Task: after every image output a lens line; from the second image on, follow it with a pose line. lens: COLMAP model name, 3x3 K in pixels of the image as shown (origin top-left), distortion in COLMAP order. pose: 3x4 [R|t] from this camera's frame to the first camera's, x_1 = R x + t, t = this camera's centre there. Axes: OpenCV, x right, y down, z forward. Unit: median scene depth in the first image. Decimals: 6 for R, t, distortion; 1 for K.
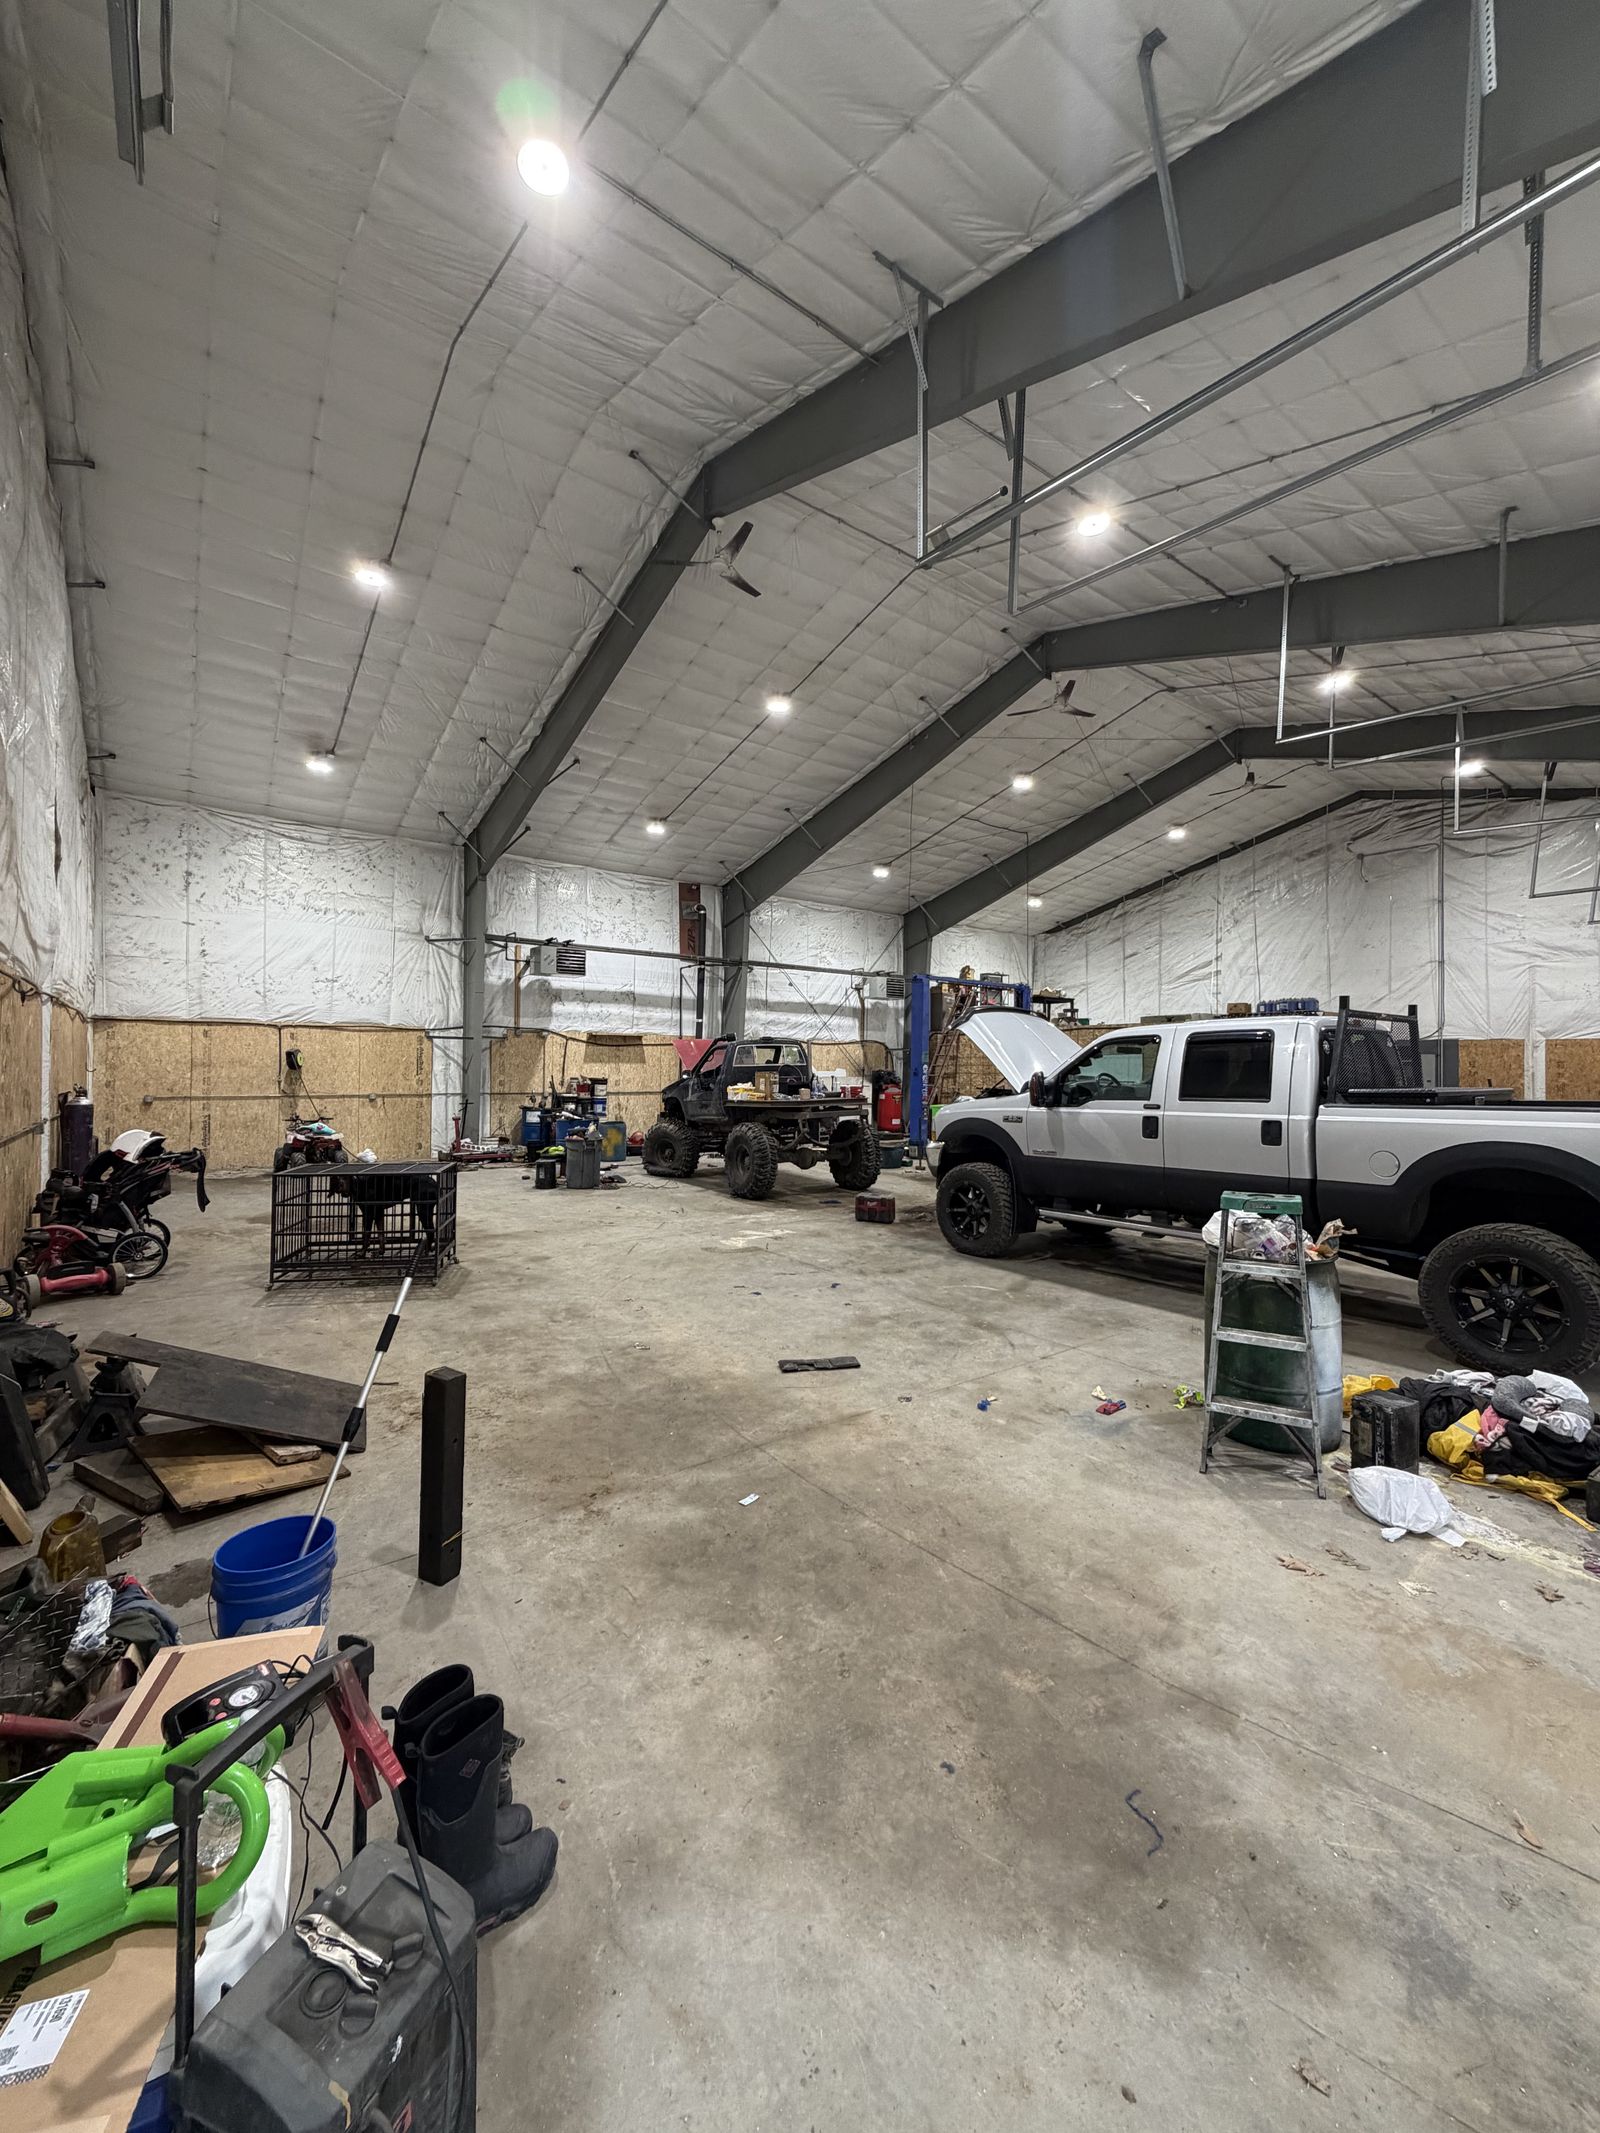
lens RADIAL K [[849.3, 0, 802.4], [0, 849.3, 1065.2], [0, 0, 1]] dist [0.001661, 0.001080]
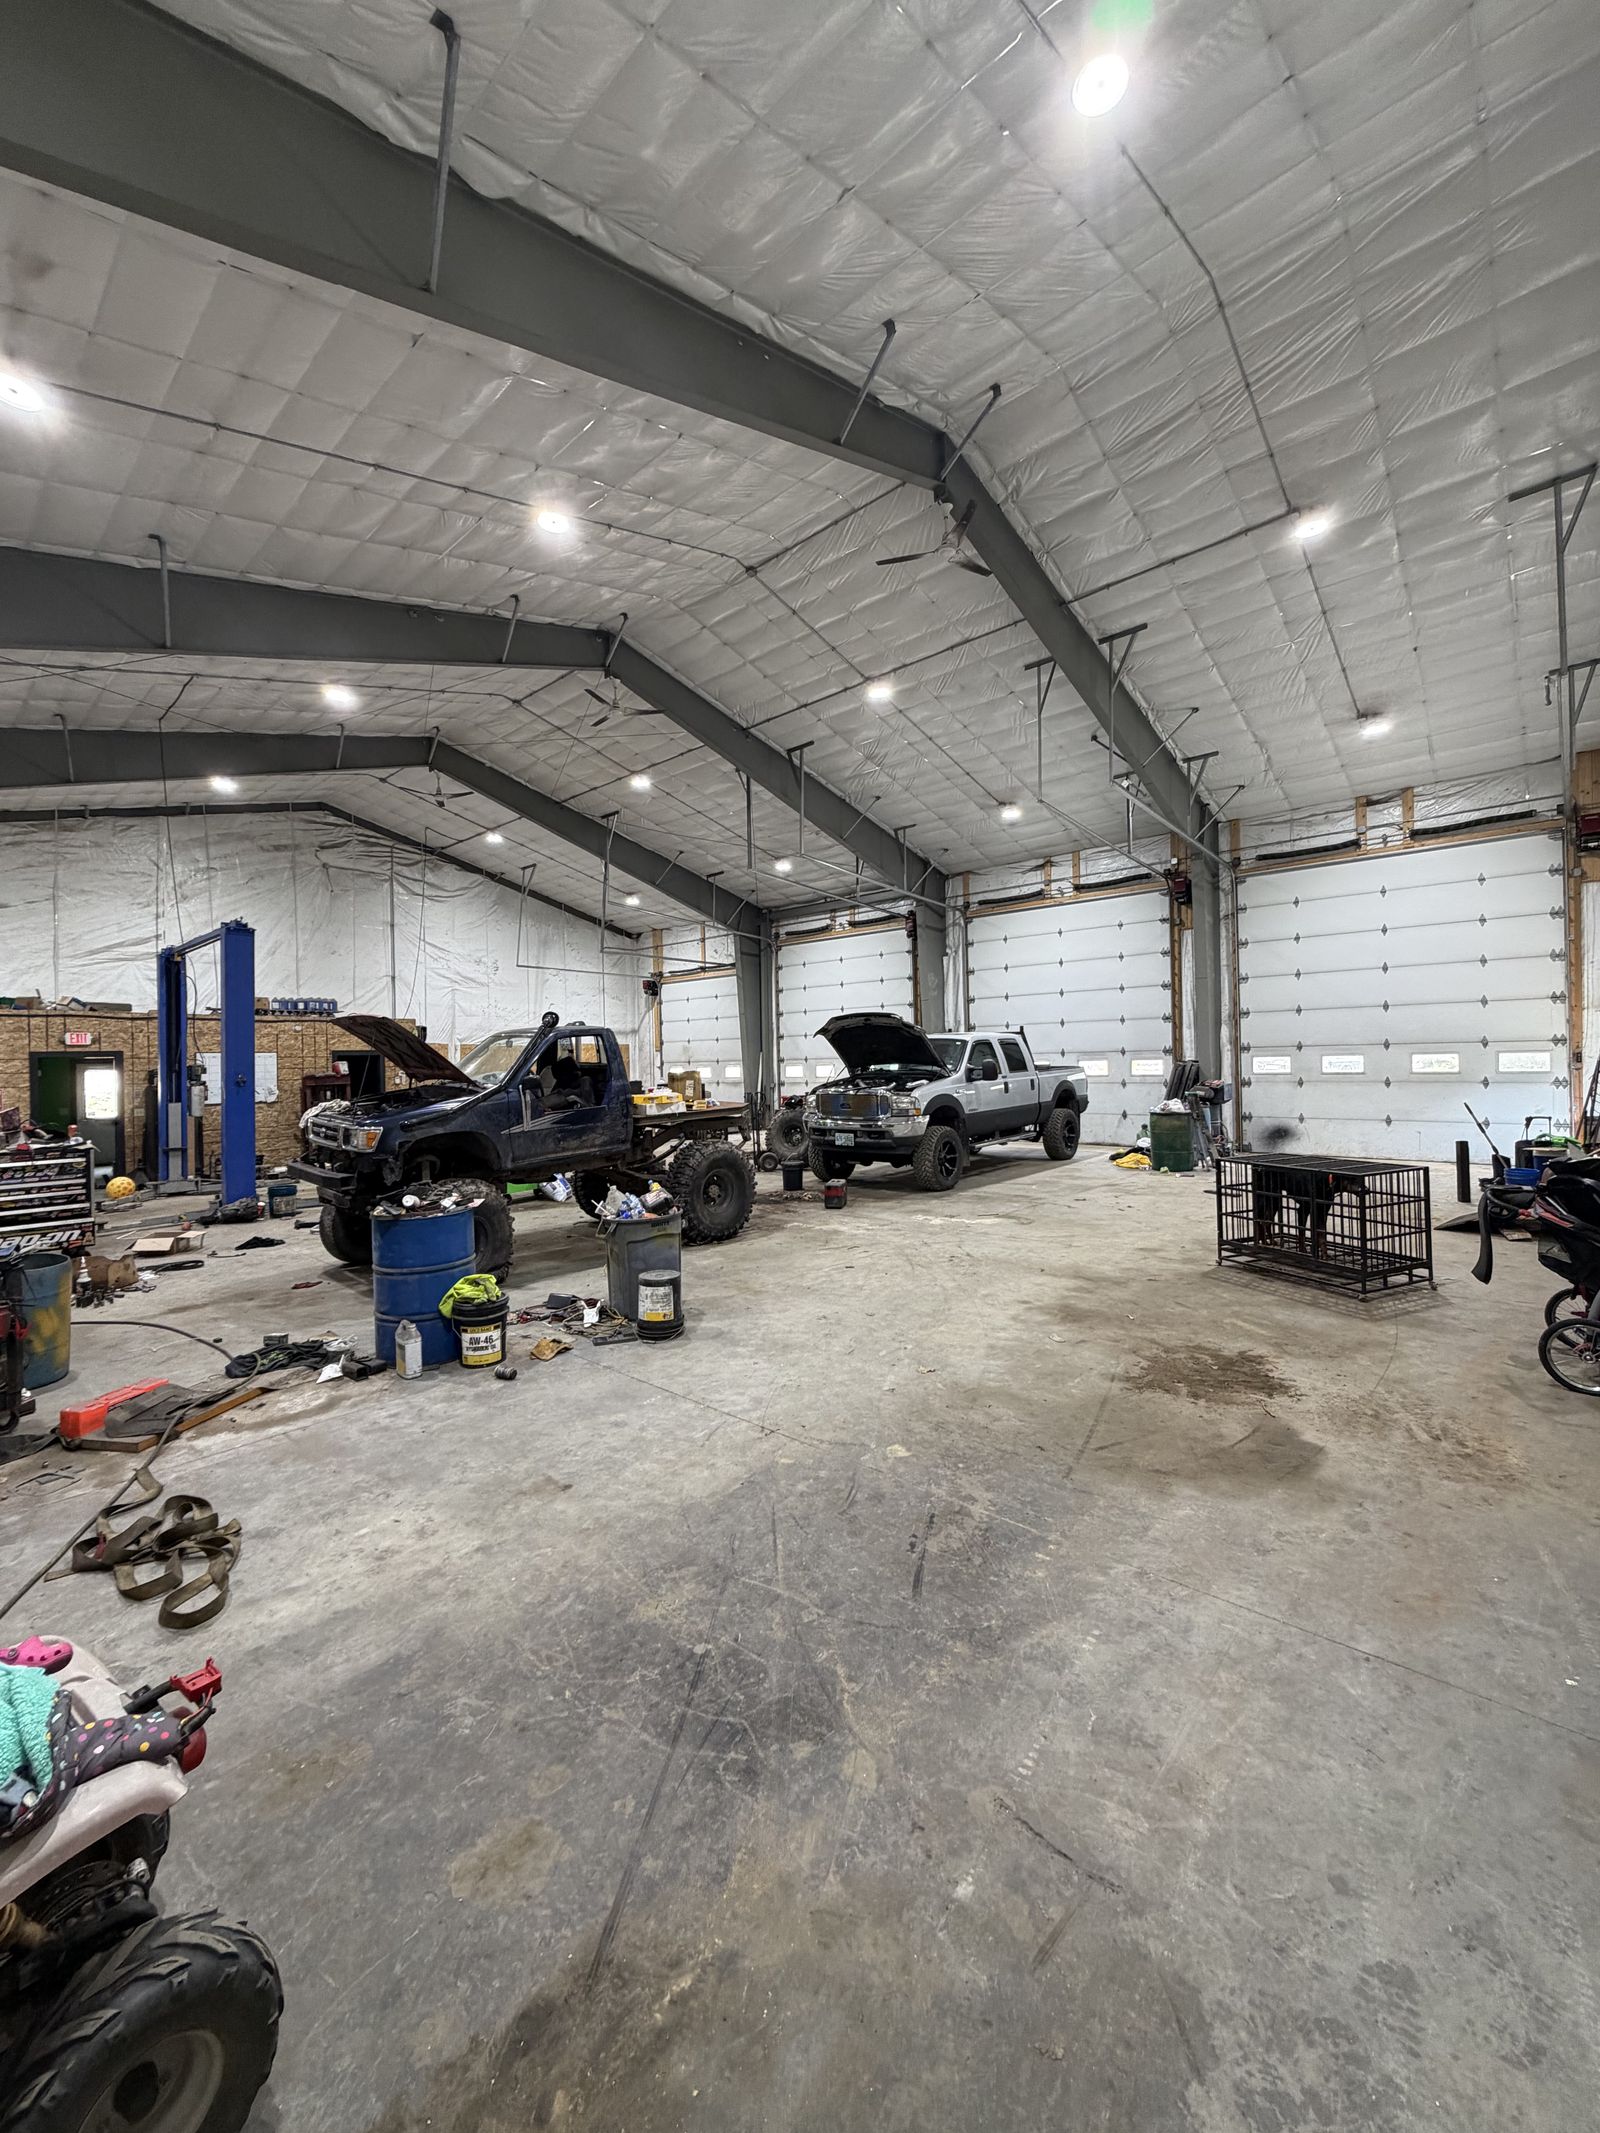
lens RADIAL K [[849.3, 0, 800.4], [0, 849.3, 1053.9], [0, 0, 1]] dist [0.001661, 0.001080]
pose [[-0.215581, 0.007114, 0.976460, -0.511616], [0.021134, 0.999773, -0.002618, 0.000009], [-0.976257, 0.020072, -0.215682, 0.695888]]
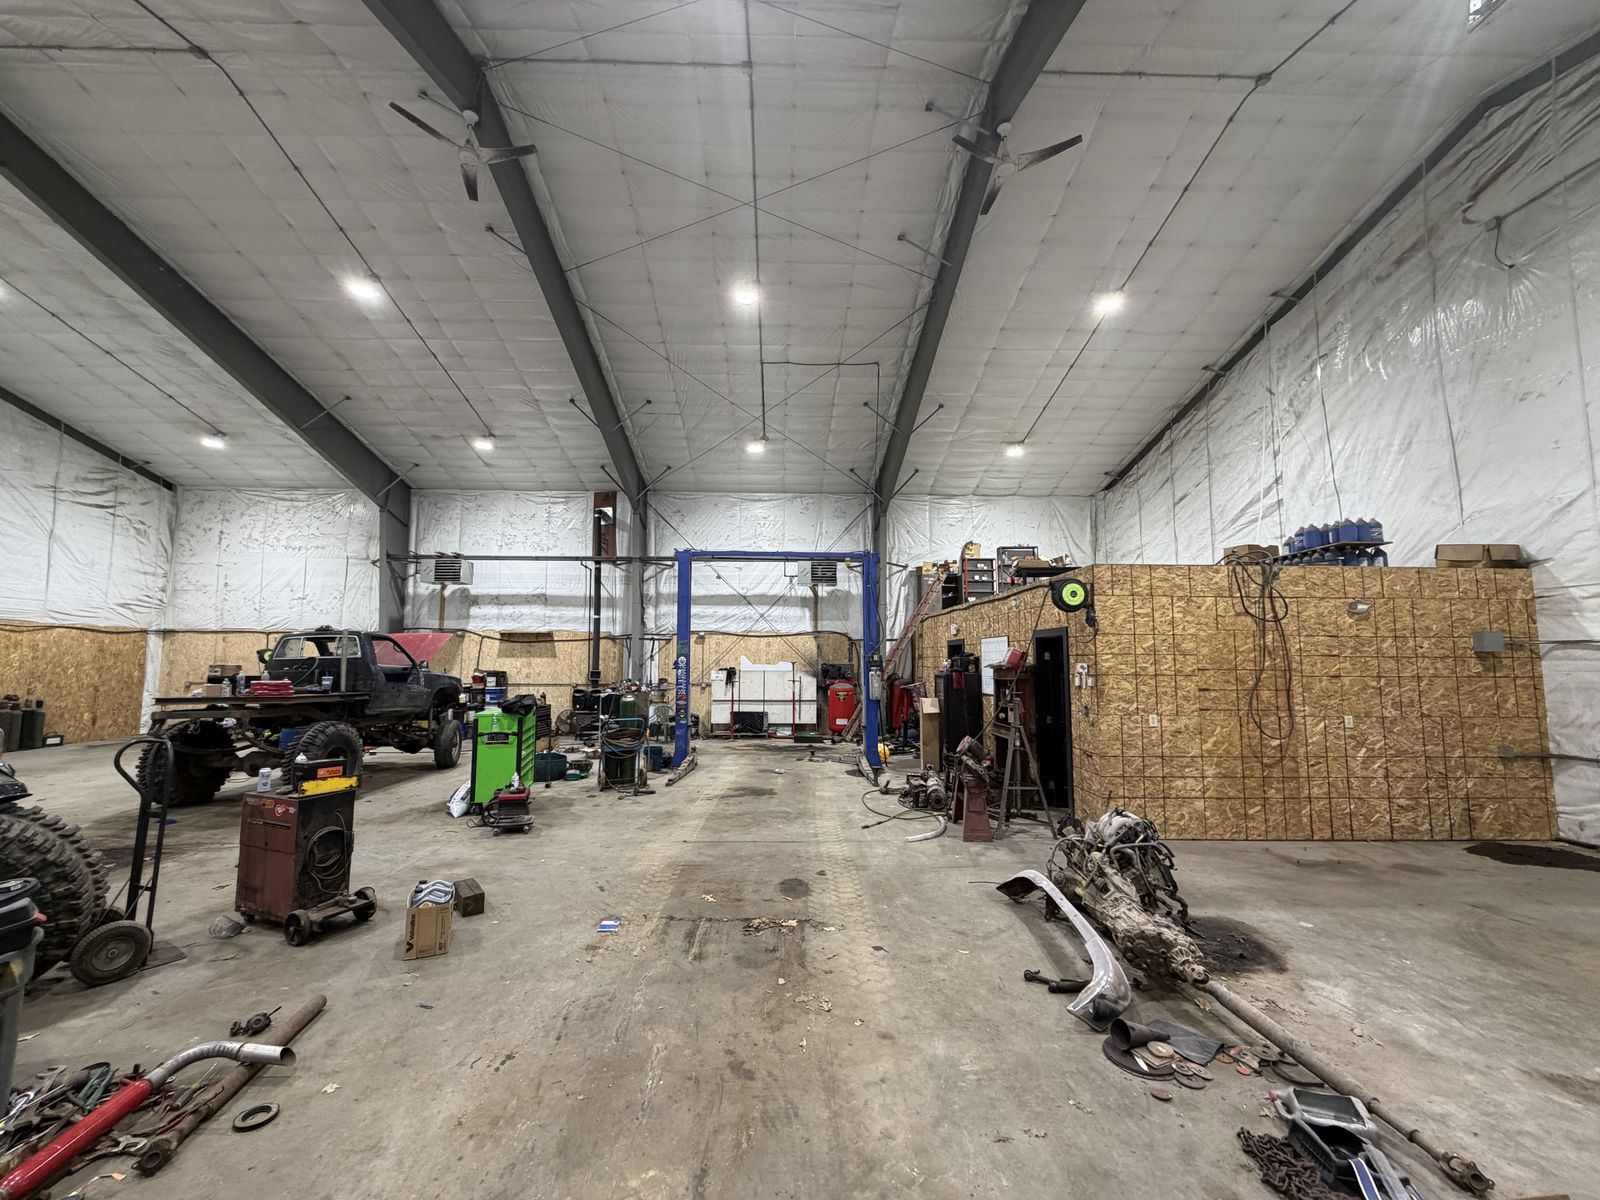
lens RADIAL K [[637.0, 0, 796.0], [0, 637.0, 600.8], [0, 0, 1]] dist [0.001661, 0.001080]
pose [[0.816566, -0.059213, -0.574207, 0.554070], [0.005271, 0.995448, -0.095156, 0.004715], [0.577228, 0.074675, 0.813162, 0.508554]]
